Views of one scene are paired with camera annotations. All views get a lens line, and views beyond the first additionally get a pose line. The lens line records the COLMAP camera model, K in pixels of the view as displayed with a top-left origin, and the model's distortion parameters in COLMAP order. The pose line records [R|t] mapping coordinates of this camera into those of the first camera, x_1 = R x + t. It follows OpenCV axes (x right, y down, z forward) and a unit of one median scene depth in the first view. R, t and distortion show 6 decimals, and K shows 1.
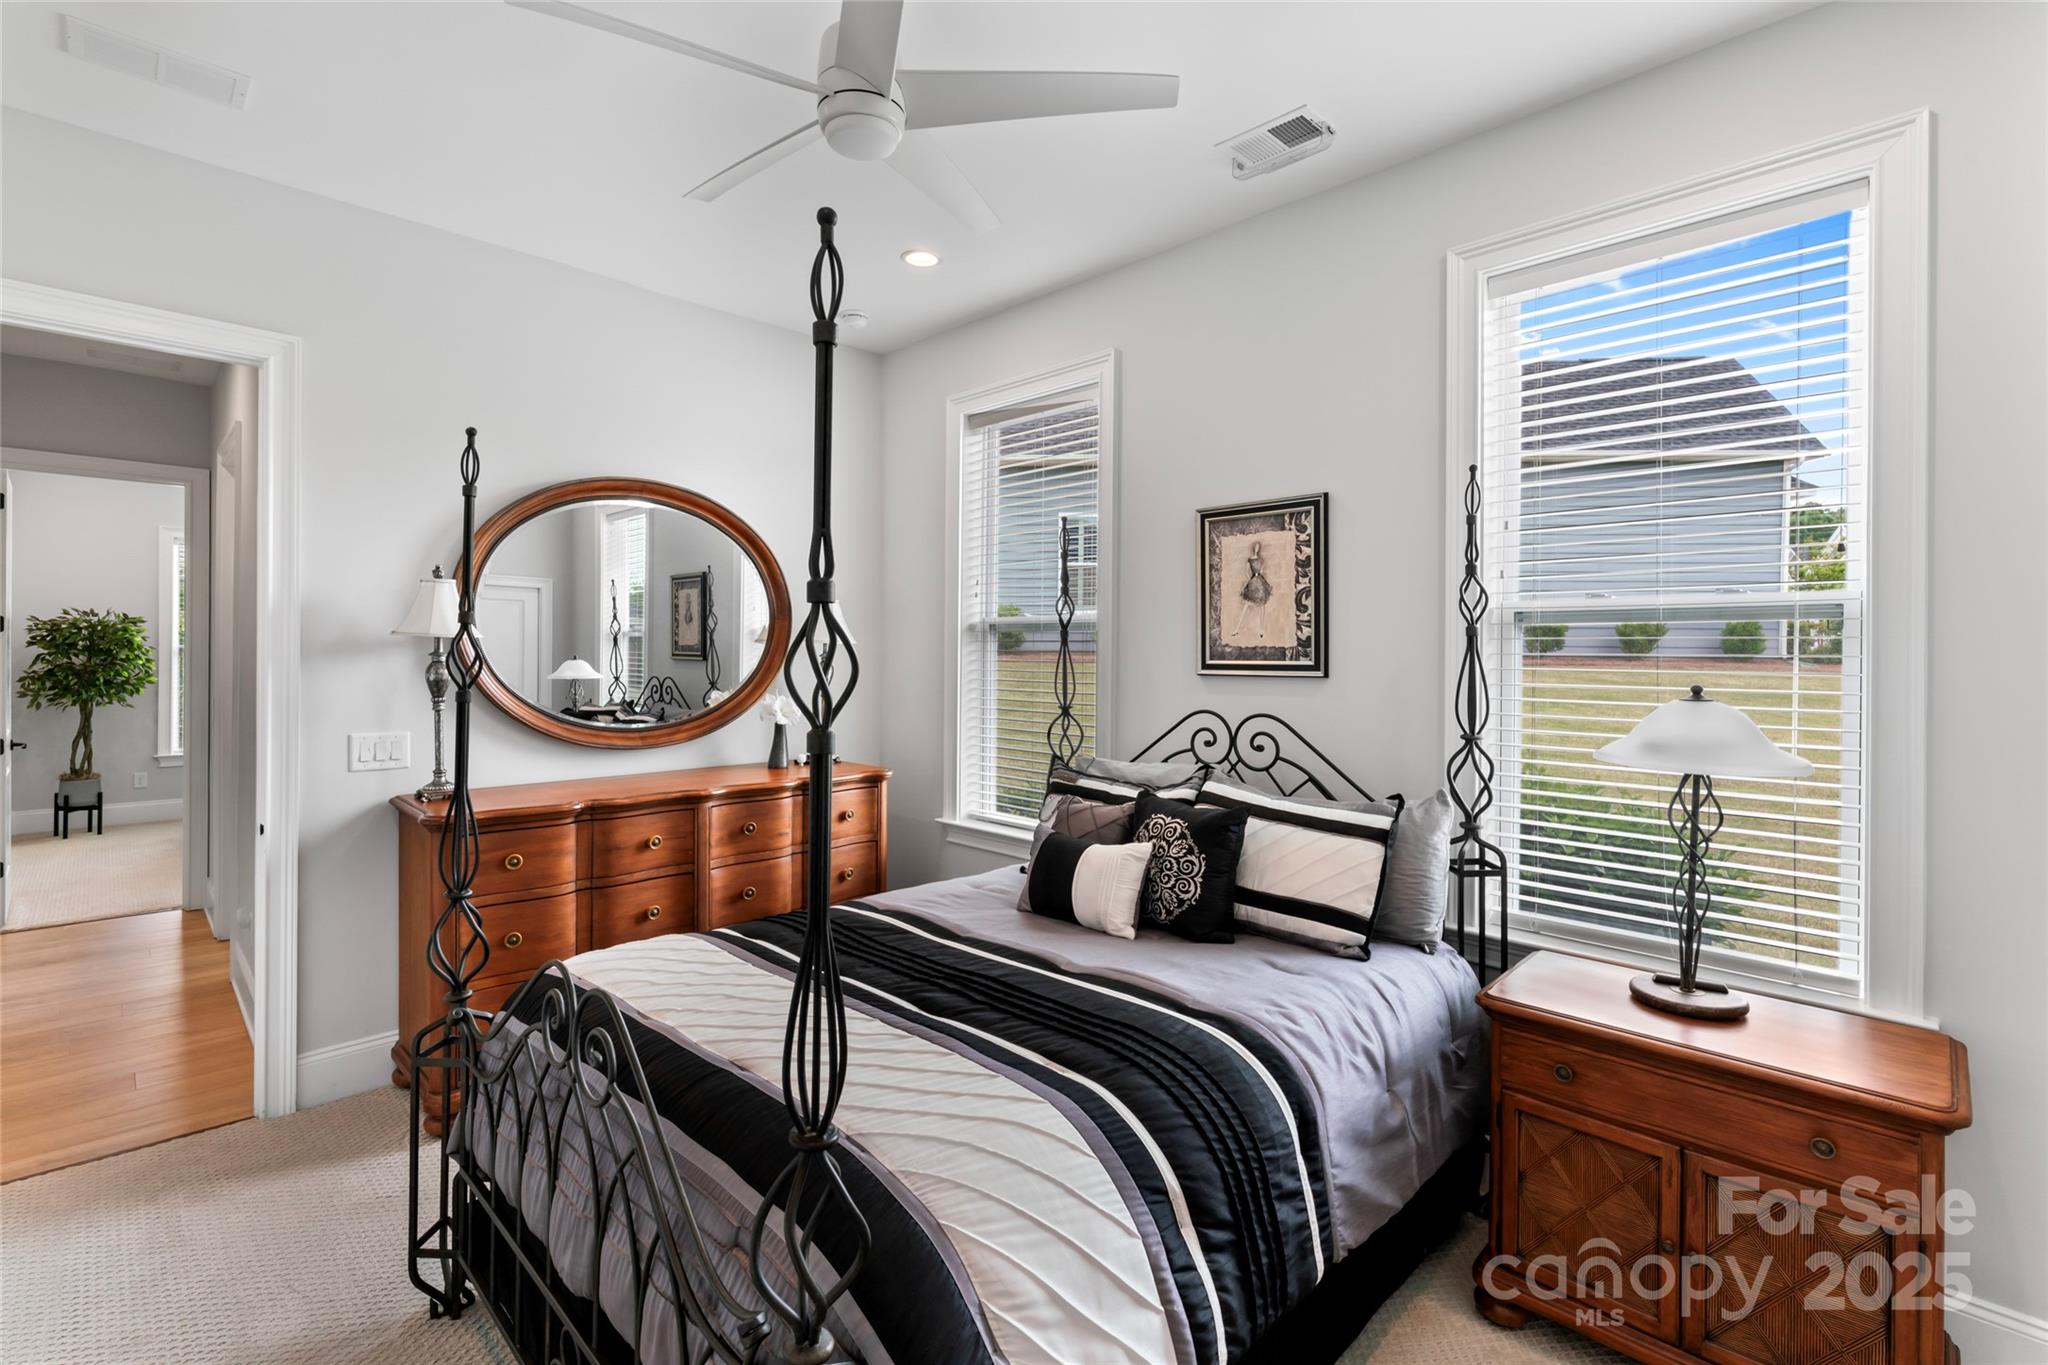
lens RADIAL K [[921.1, 0, 1012.5], [0, 921.1, 663.1], [0, 0, 1]] dist [0.000549, 0.000481]
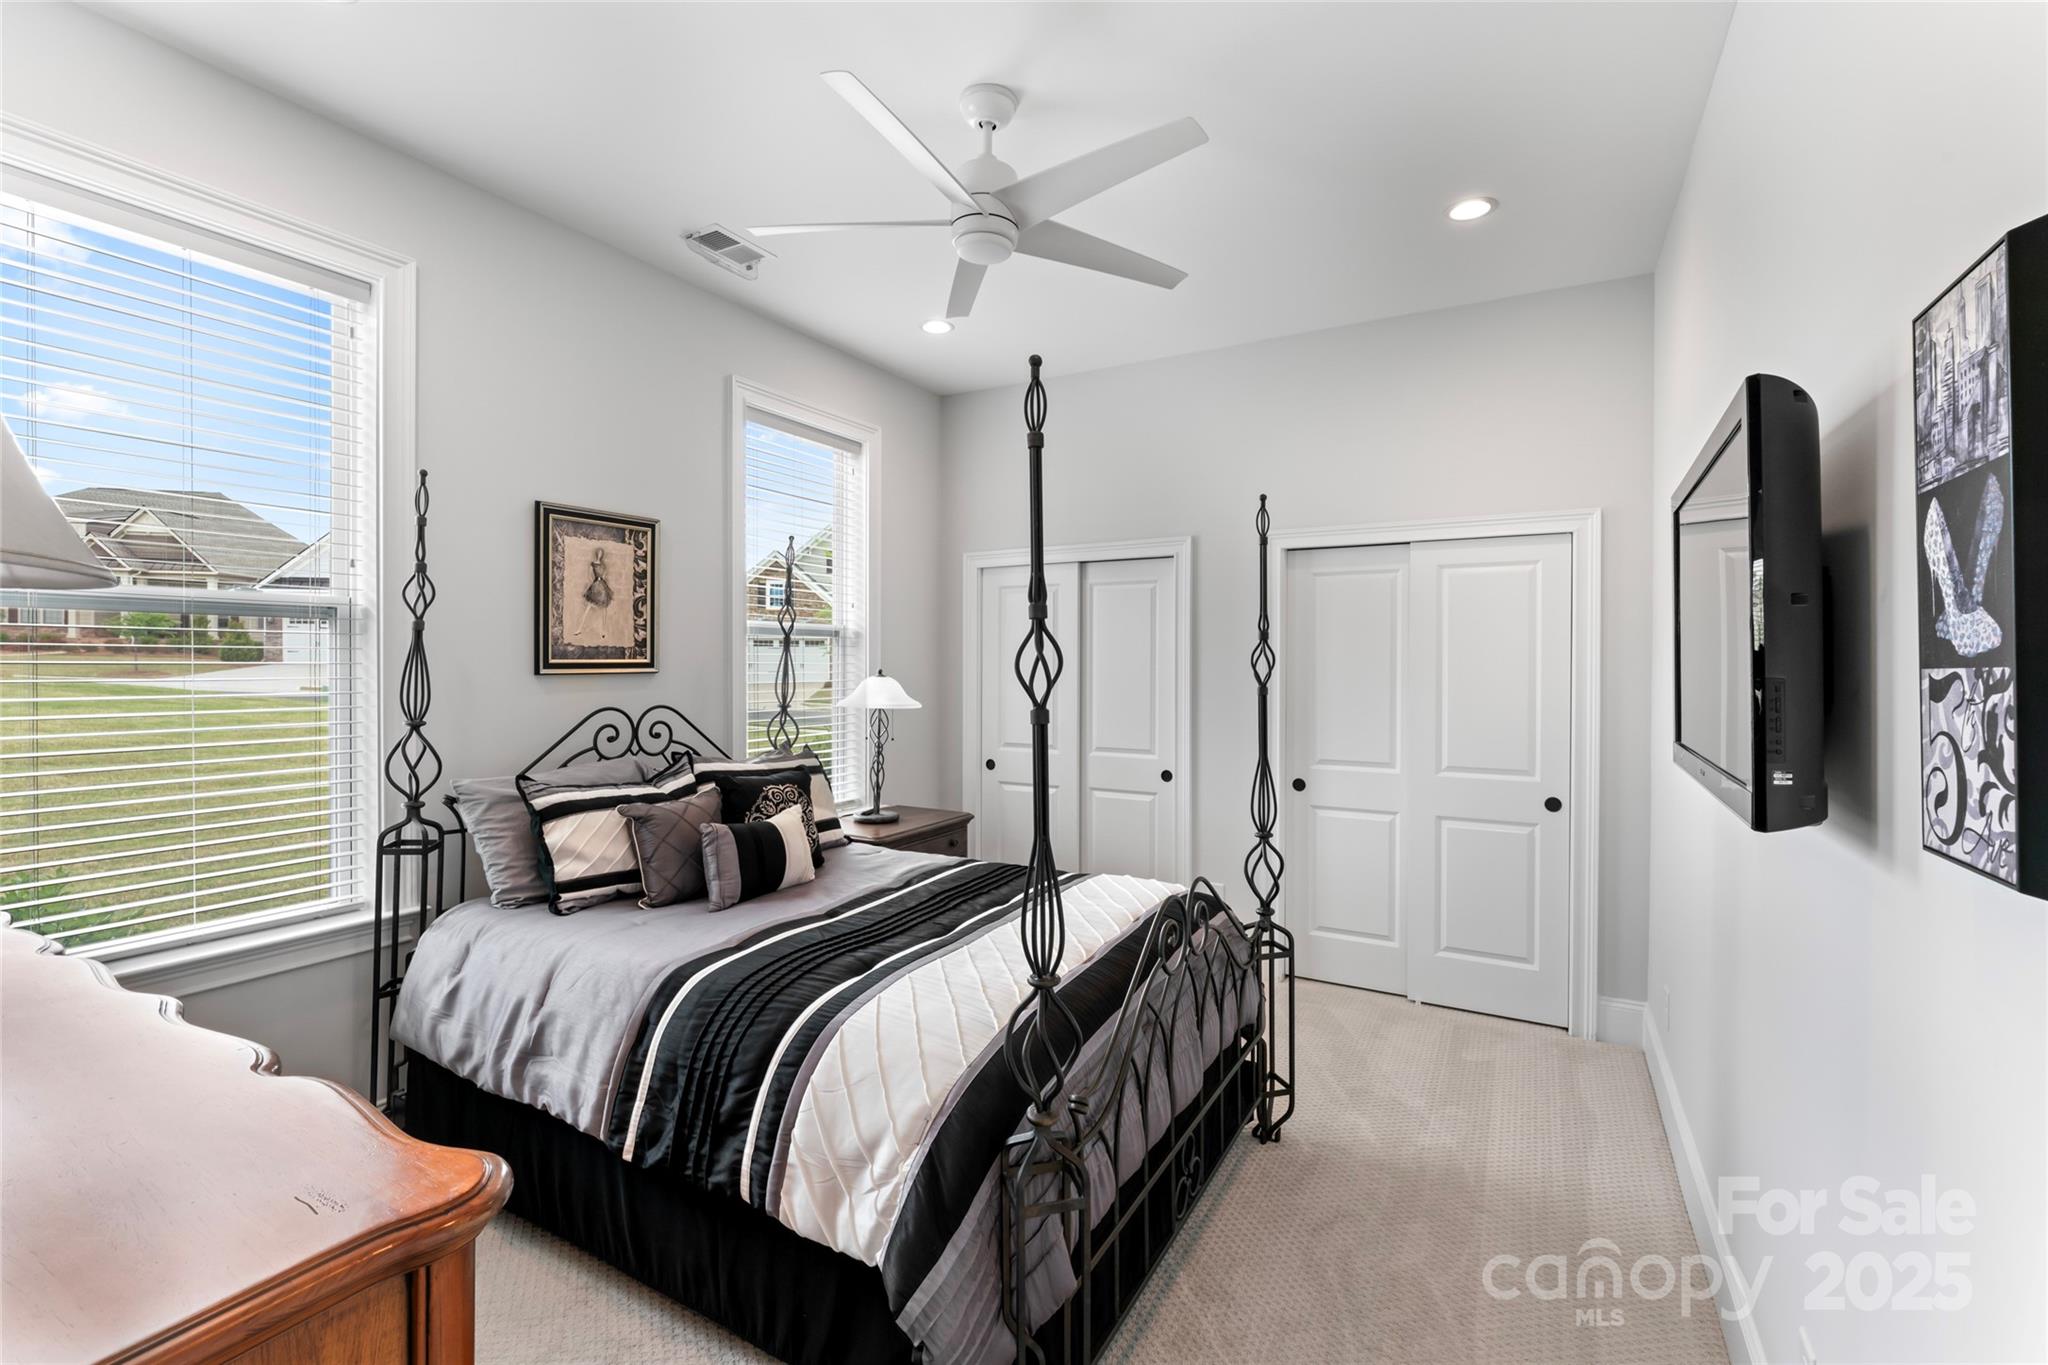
lens RADIAL K [[921.1, 0, 1014.6], [0, 921.1, 664.5], [0, 0, 1]] dist [0.000549, 0.000481]
pose [[-0.268890, -0.022619, 0.962905, -0.930190], [-0.004331, 0.999743, 0.022275, -0.023269], [-0.963161, 0.001819, -0.268918, 0.849951]]
